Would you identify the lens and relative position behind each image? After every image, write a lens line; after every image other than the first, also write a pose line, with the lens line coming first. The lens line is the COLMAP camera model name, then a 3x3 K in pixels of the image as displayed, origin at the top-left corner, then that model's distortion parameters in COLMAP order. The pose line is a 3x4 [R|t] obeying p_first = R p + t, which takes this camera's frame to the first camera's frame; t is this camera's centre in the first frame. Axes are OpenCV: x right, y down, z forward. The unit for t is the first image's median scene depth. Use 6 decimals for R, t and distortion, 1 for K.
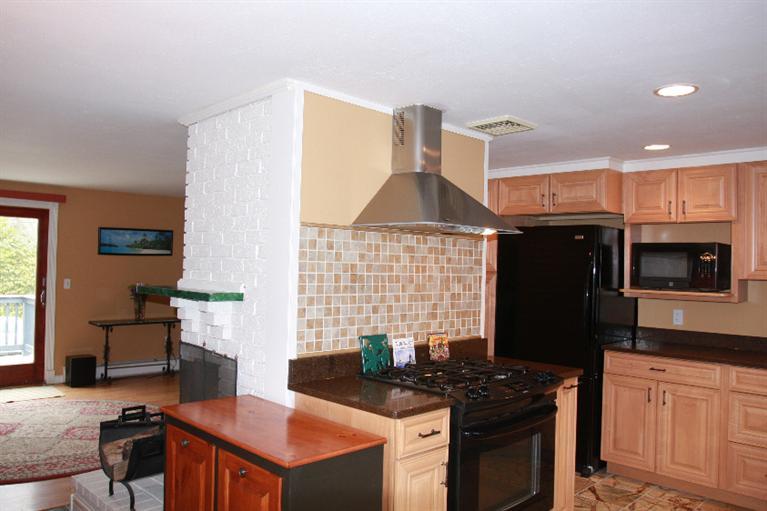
lens RADIAL K [[608.6, 0, 383.5], [0, 608.6, 255.5], [0, 0, 1]] dist [-0.089380, 0.071116]
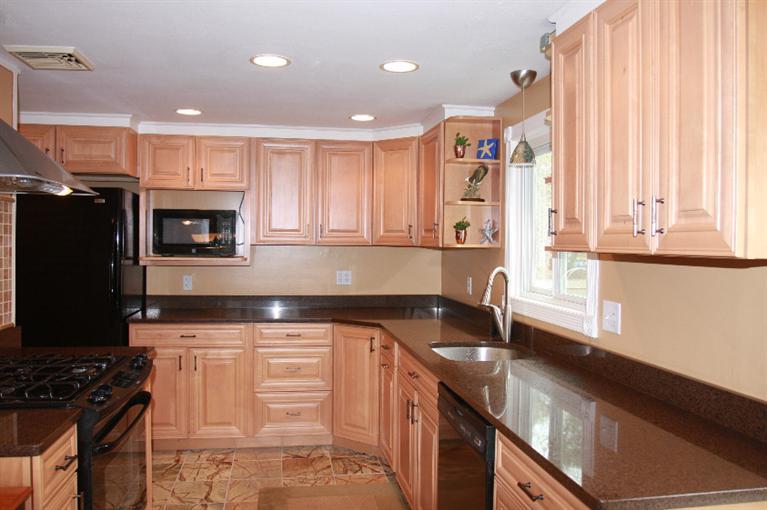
lens RADIAL K [[608.6, 0, 383.5], [0, 608.6, 255.0], [0, 0, 1]] dist [-0.089380, 0.071116]
pose [[0.583232, -0.036441, 0.811488, -0.161105], [-0.010286, 0.998582, 0.052235, -0.001155], [-0.812240, -0.038812, 0.582030, 0.151325]]
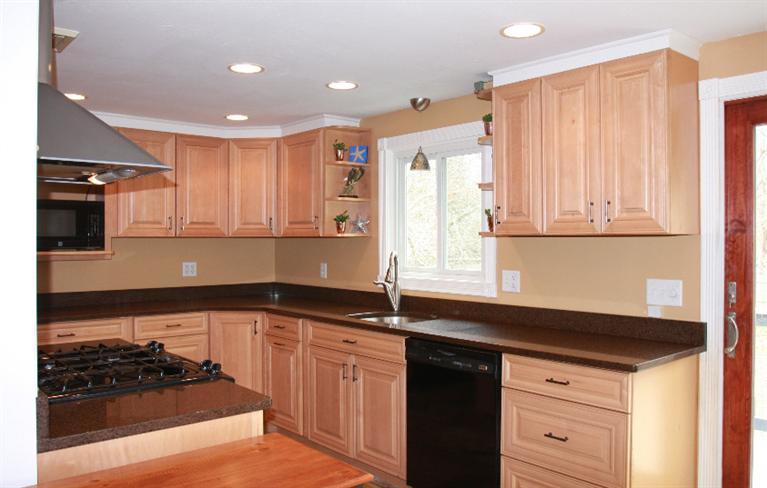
lens RADIAL K [[626.6, 0, 372.6], [0, 626.6, 241.1], [0, 0, 1]] dist [-0.090182, 0.067184]
pose [[0.085458, -0.028682, 0.995929, -0.451103], [-0.013427, 0.999462, 0.029936, 0.007793], [-0.996251, -0.015930, 0.085027, 0.436989]]
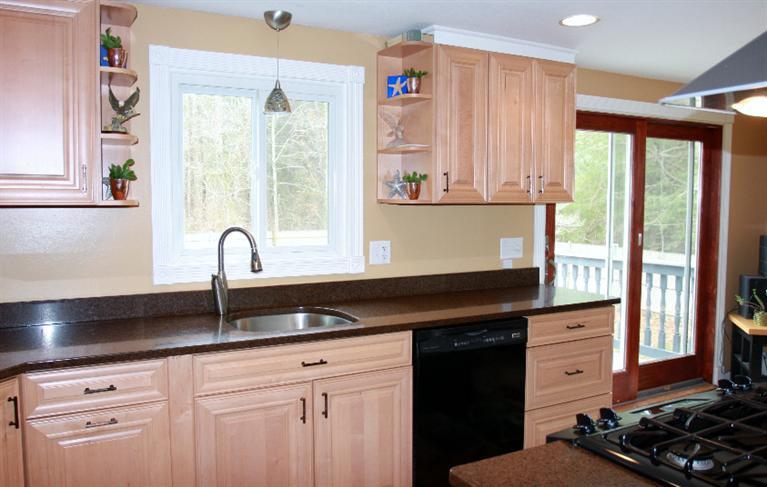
lens RADIAL K [[626.6, 0, 372.6], [0, 626.6, 240.6], [0, 0, 1]] dist [-0.090182, 0.067184]
pose [[-0.955911, -0.047191, 0.289840, 0.226791], [-0.030726, 0.997659, 0.061100, 0.023619], [-0.292045, 0.049501, -0.955123, 1.108935]]
